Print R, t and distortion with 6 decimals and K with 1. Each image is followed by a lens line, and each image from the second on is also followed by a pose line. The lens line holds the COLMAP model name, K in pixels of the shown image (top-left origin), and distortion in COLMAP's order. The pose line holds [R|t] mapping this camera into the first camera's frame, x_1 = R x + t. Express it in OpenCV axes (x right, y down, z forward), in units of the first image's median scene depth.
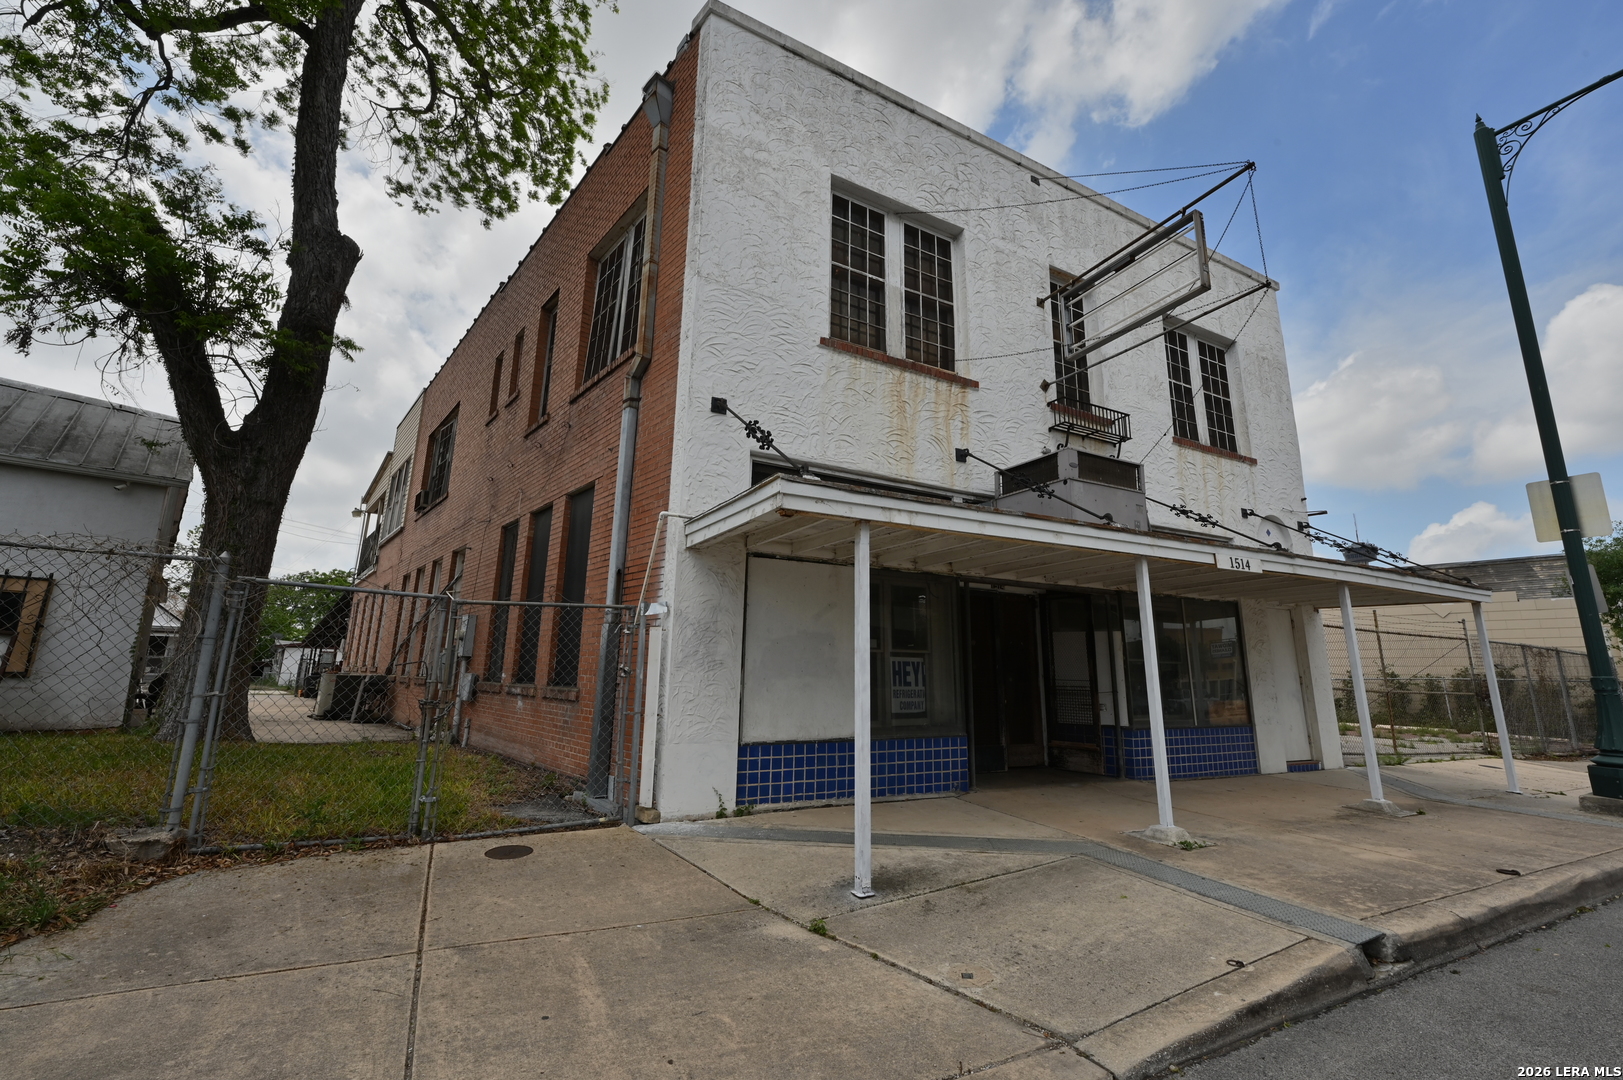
lens RADIAL K [[644.6, 0, 812.8], [0, 644.6, 537.5], [0, 0, 1]] dist [-0.000734, 0.000598]
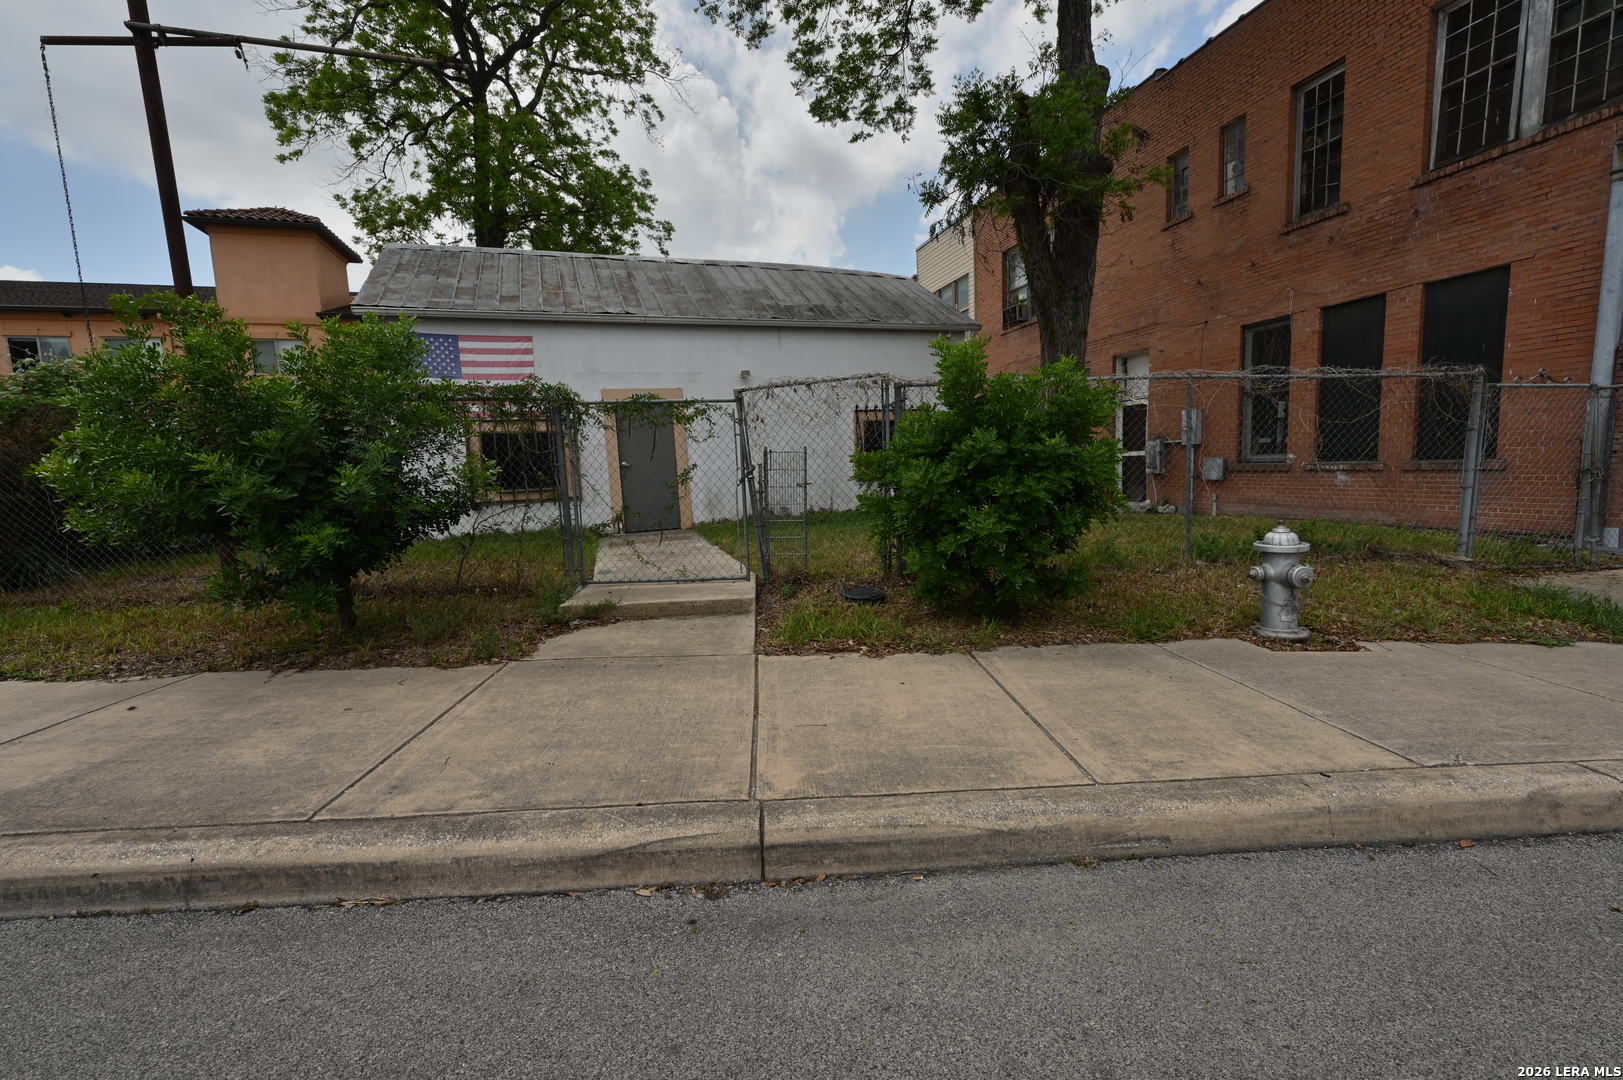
lens RADIAL K [[644.6, 0, 809.2], [0, 644.6, 537.9], [0, 0, 1]] dist [-0.000734, 0.000598]
pose [[0.906485, -0.009448, -0.422132, -0.993661], [0.144472, 0.946348, 0.289057, -0.141082], [0.396753, -0.323012, 0.859215, -0.519428]]
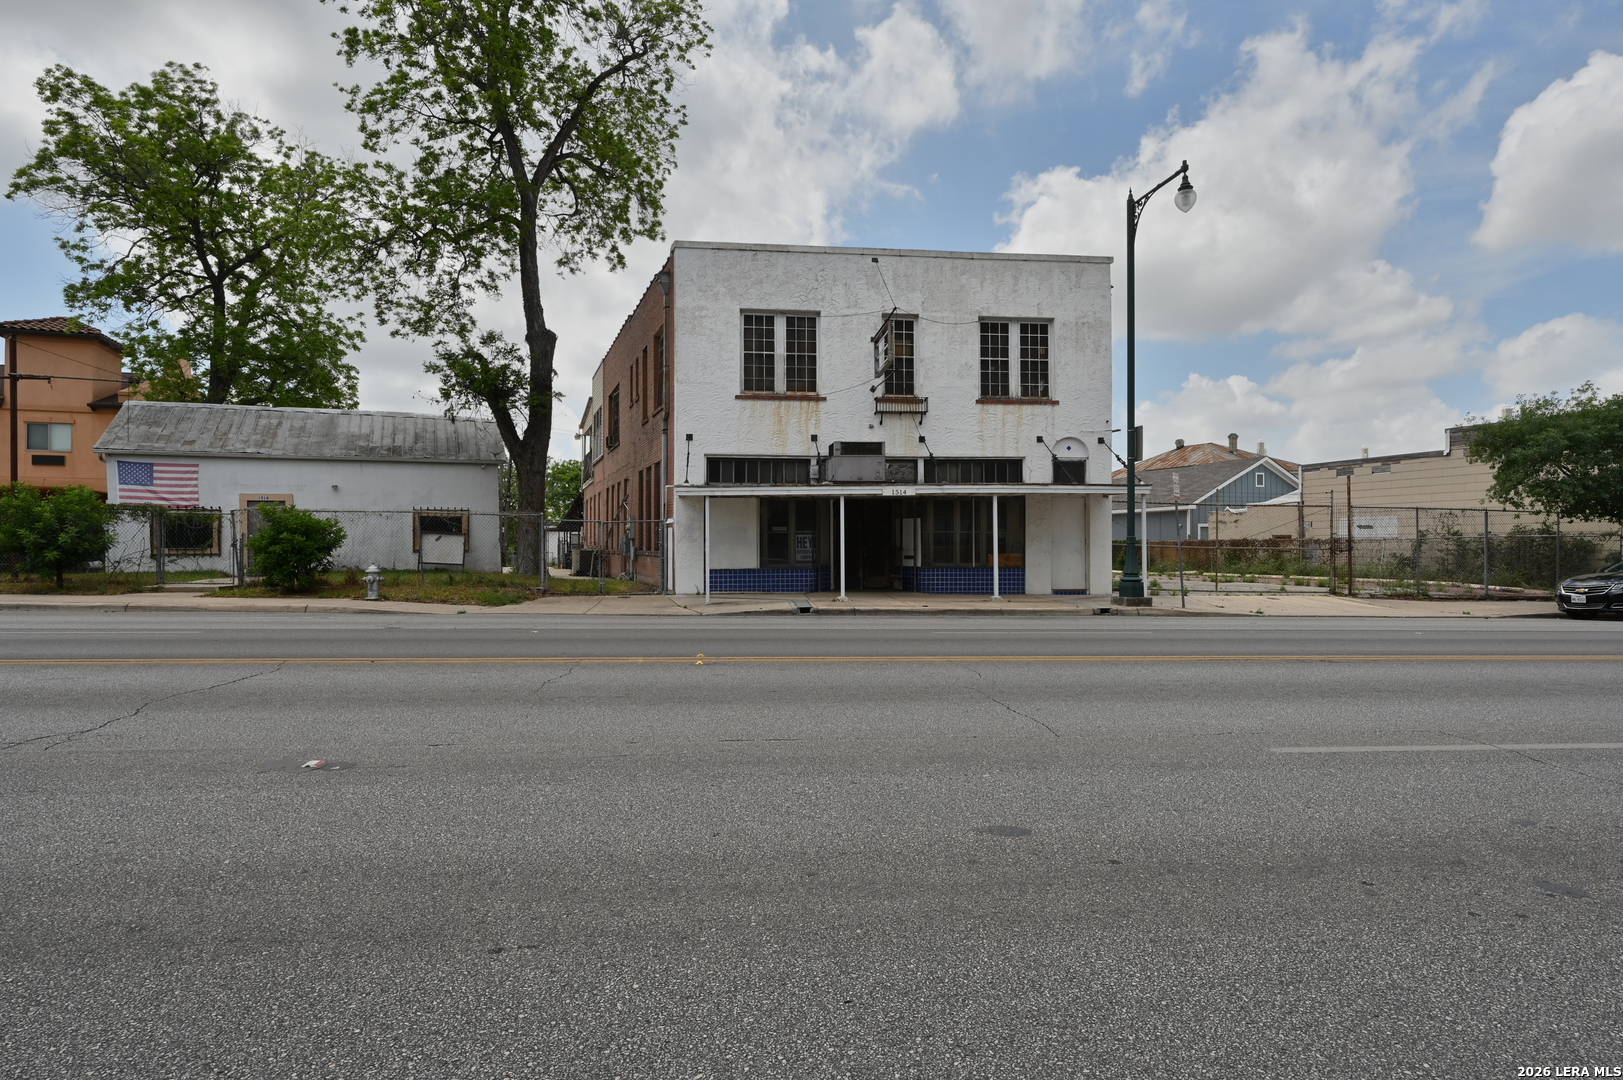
lens RADIAL K [[833.6, 0, 812.4], [0, 833.6, 539.6], [0, 0, 1]] dist [-0.001451, -0.000167]
pose [[0.934745, -0.021960, -0.354640, 1.260418], [0.091616, 0.979236, 0.180842, -0.316741], [0.343305, -0.201532, 0.917348, -1.636336]]
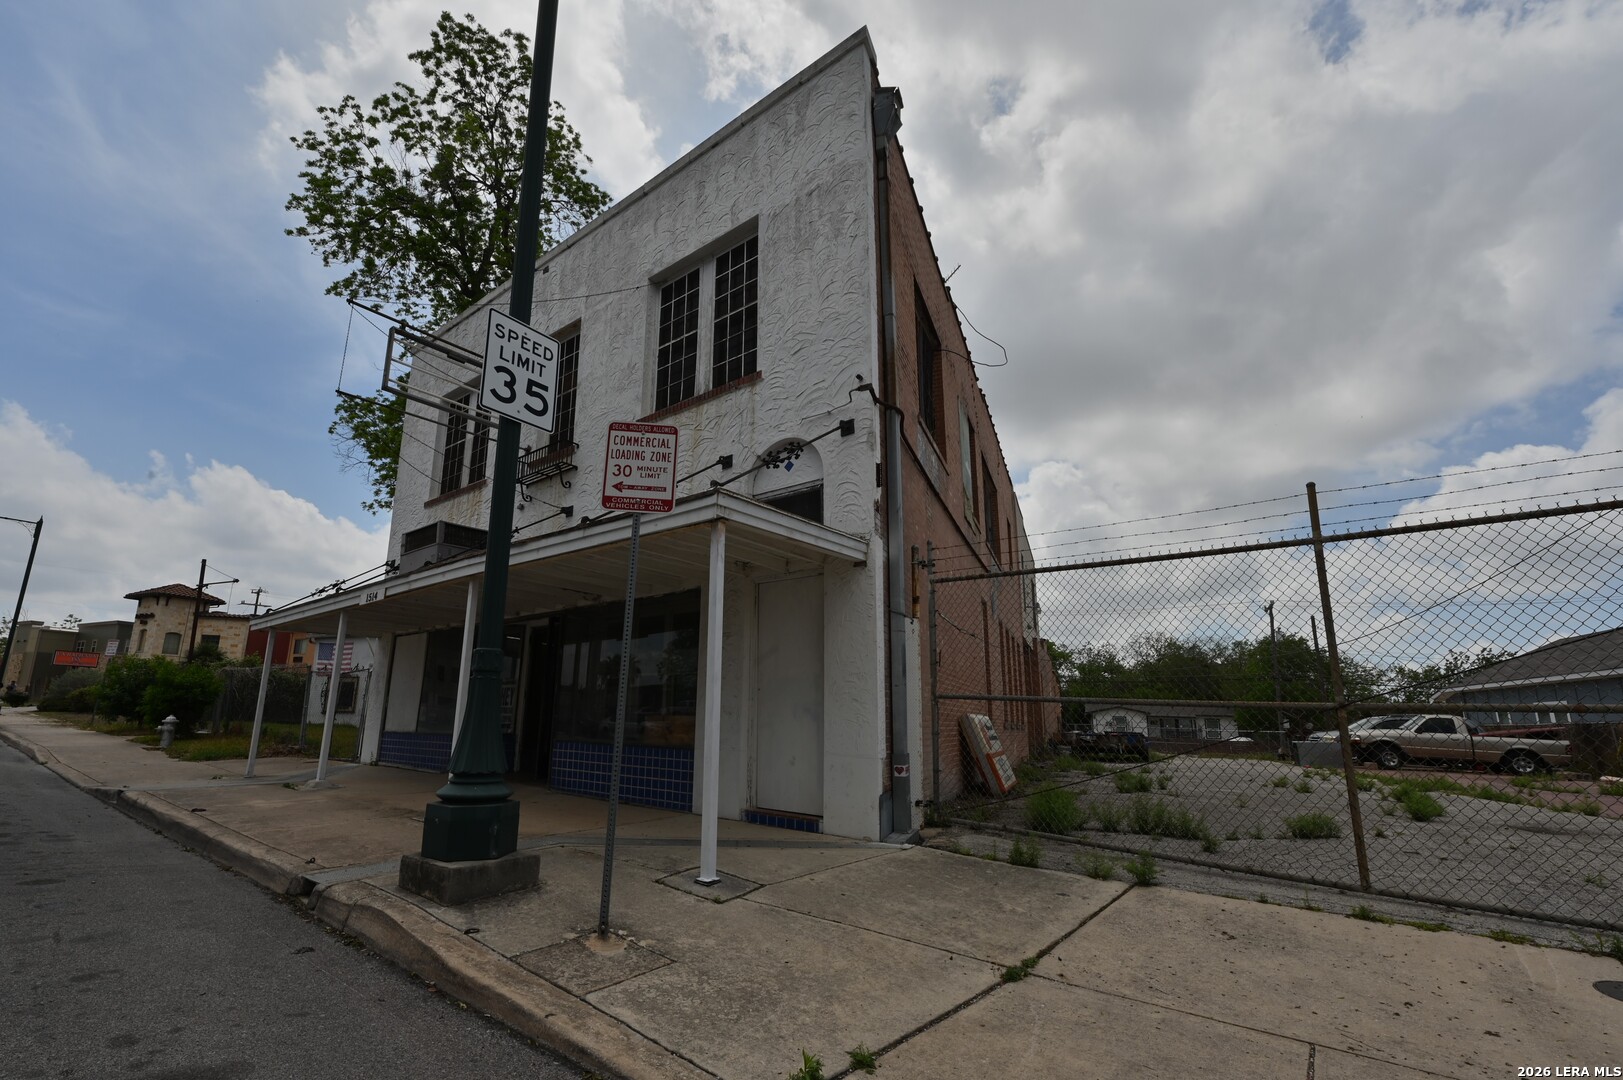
lens RADIAL K [[693.6, 0, 752.0], [0, 693.6, 576.1], [0, 0, 1]] dist [0.000059, 0.000137]
pose [[0.387345, -0.198641, -0.900281, 1.973336], [0.178630, 0.974178, -0.138090, 0.292035], [0.904464, -0.107328, 0.412826, 0.996683]]
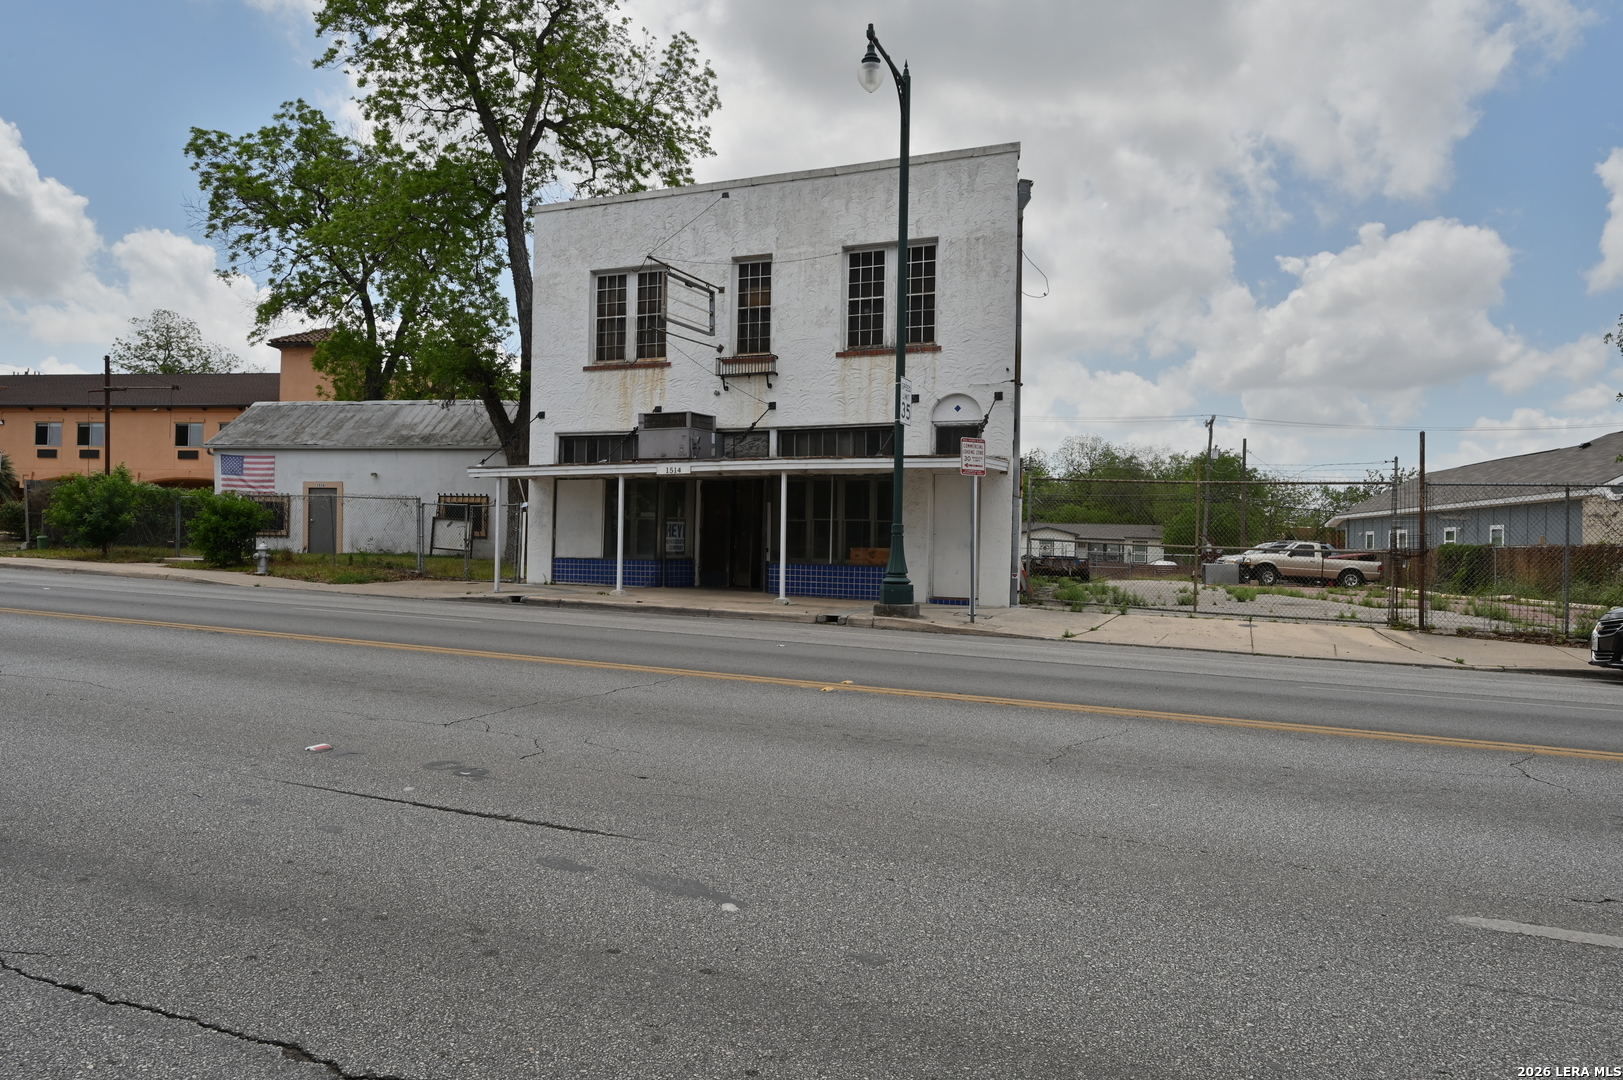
lens RADIAL K [[1089.2, 0, 813.8], [0, 1089.2, 539.2], [0, 0, 1]] dist [-0.003639, 0.003060]
pose [[0.633736, -0.010337, -0.773480, 3.084300], [0.151459, 0.982215, 0.110969, -0.048919], [0.758577, -0.187475, 0.624031, -0.680806]]
